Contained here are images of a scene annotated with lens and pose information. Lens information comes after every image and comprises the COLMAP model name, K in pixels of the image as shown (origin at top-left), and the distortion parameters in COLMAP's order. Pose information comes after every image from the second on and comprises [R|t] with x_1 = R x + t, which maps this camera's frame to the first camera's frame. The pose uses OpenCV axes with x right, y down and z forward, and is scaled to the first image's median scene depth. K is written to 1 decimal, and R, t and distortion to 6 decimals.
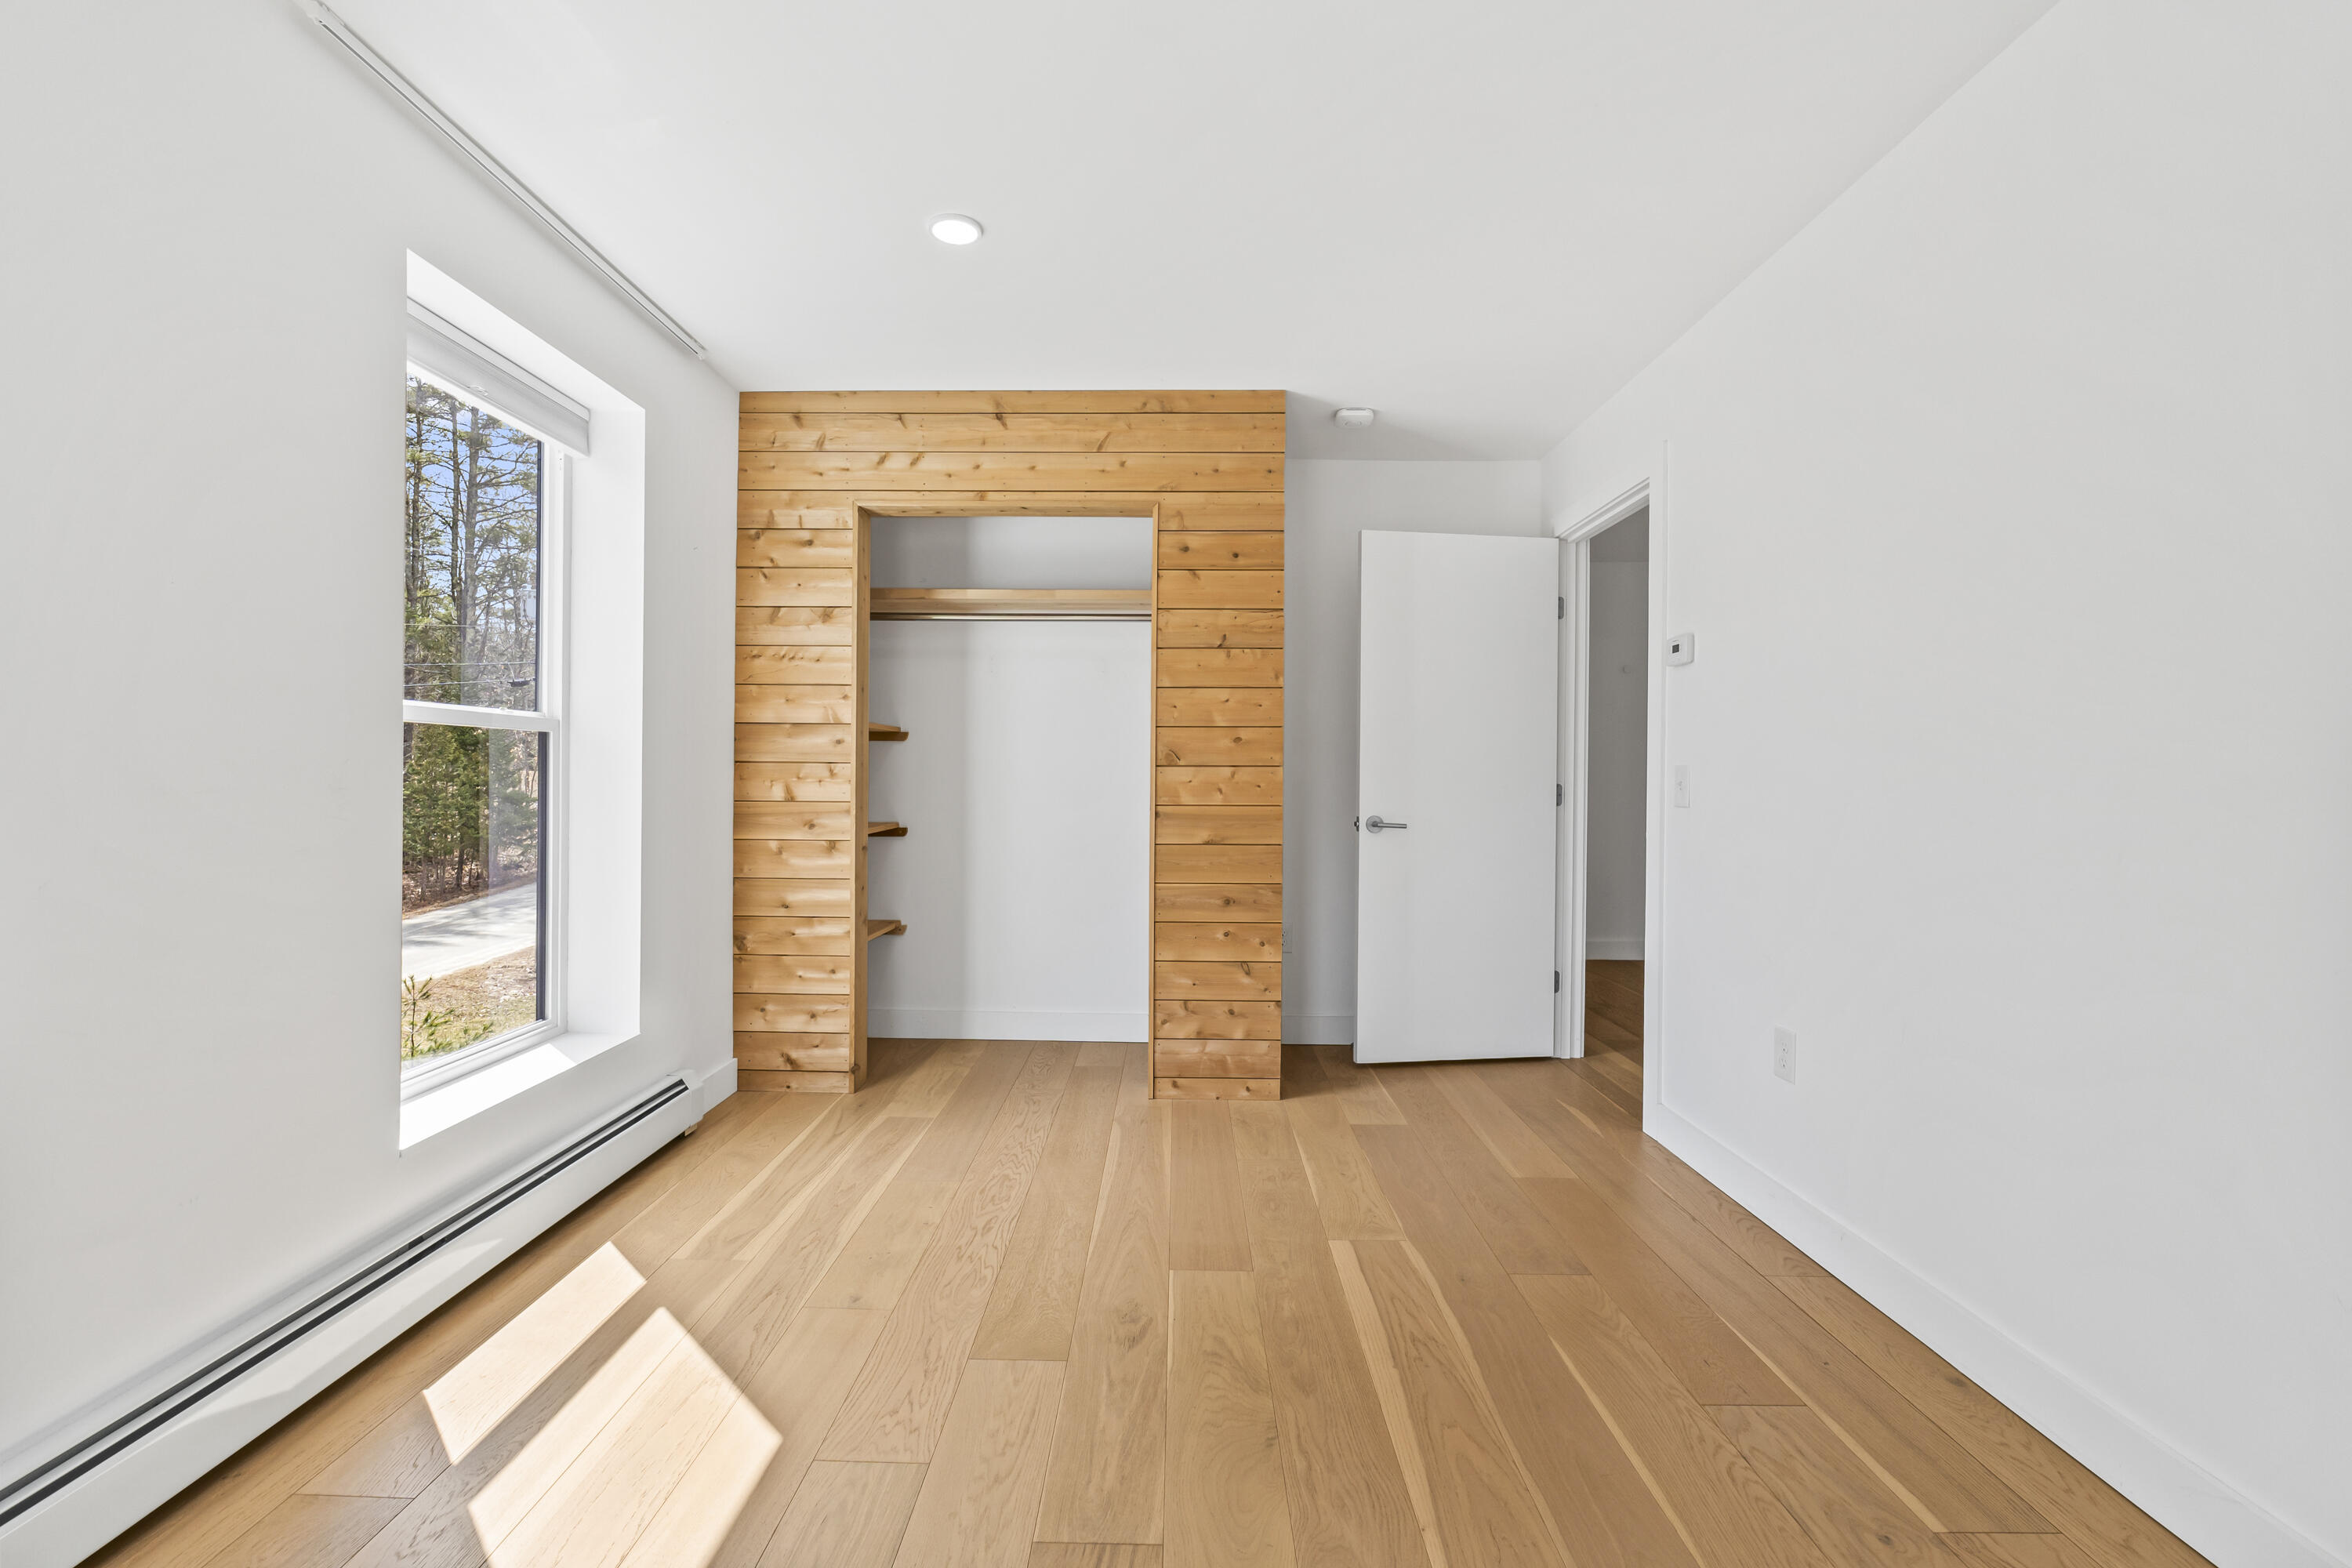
lens RADIAL K [[998.4, 0, 1162.2], [0, 998.4, 776.7], [0, 0, 1]] dist [0.000637, 0.000151]
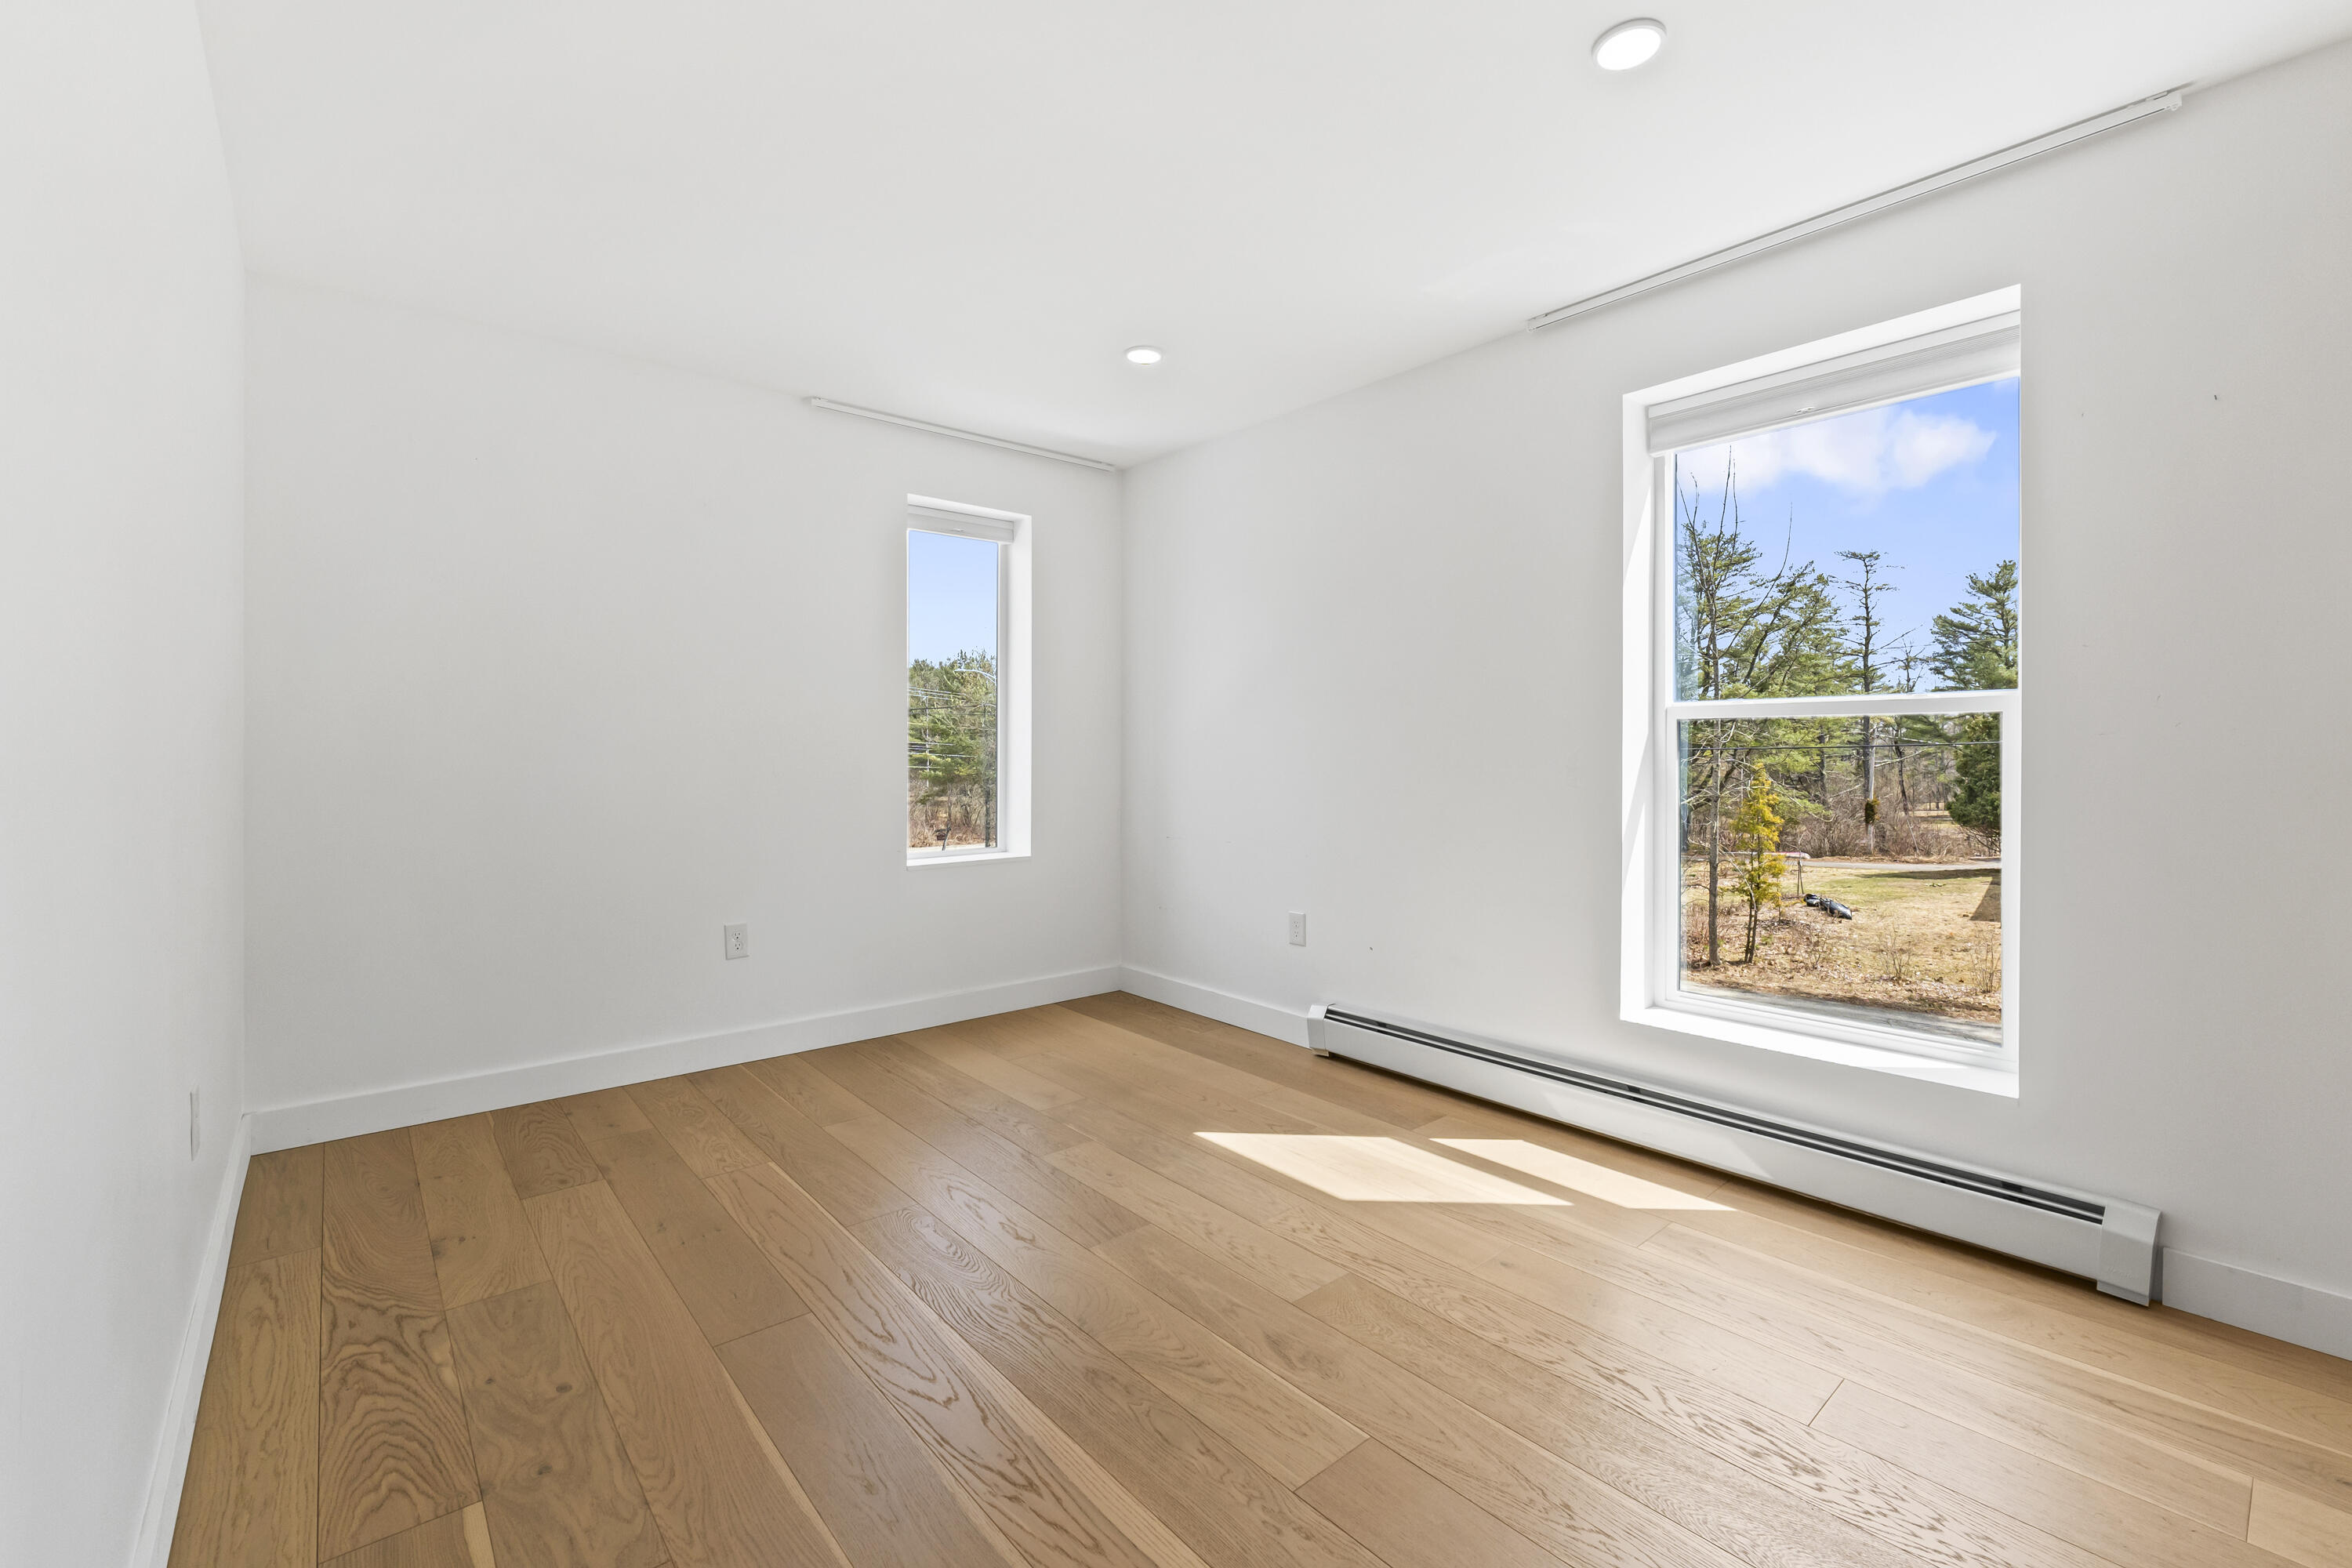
lens RADIAL K [[998.4, 0, 1169.5], [0, 998.4, 776.7], [0, 0, 1]] dist [0.000637, 0.000151]
pose [[-0.757985, 0.004034, -0.652259, 0.674747], [-0.005655, 0.999903, 0.012755, 0.004452], [0.652247, 0.013356, -0.757888, 1.653229]]
